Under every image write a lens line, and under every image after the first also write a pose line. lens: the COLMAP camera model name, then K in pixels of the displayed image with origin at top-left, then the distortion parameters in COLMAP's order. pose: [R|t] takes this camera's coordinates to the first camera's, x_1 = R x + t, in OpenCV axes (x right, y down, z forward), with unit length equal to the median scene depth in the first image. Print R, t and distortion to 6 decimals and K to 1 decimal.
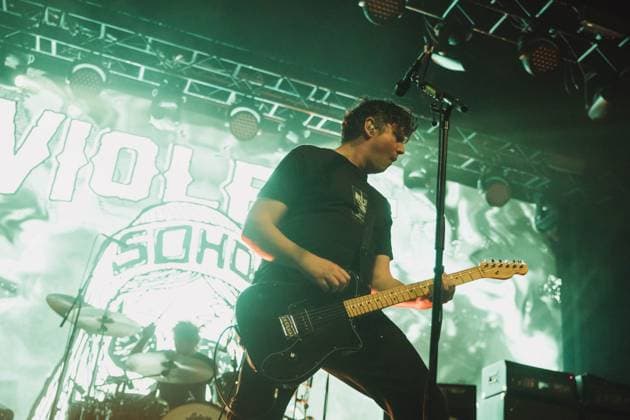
lens RADIAL K [[946.8, 0, 315.0], [0, 946.8, 210.0], [0, 0, 1]] dist [0.038459, 0.027850]
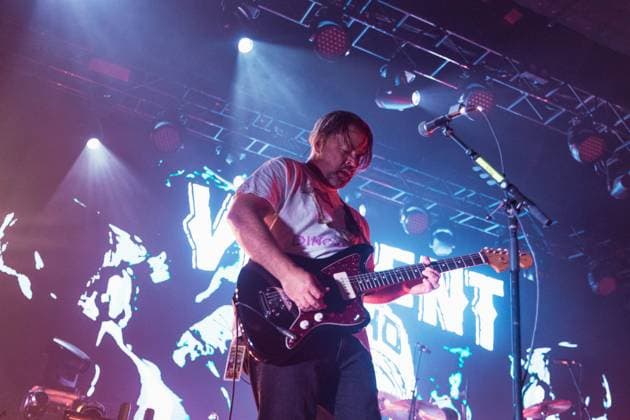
lens RADIAL K [[946.8, 0, 315.0], [0, 946.8, 210.0], [0, 0, 1]] dist [0.038459, 0.027850]
pose [[0.990311, 0.054158, 0.127872, -0.327173], [-0.052945, 0.998514, -0.012871, -0.077619], [-0.128379, 0.005976, 0.991707, -0.134724]]
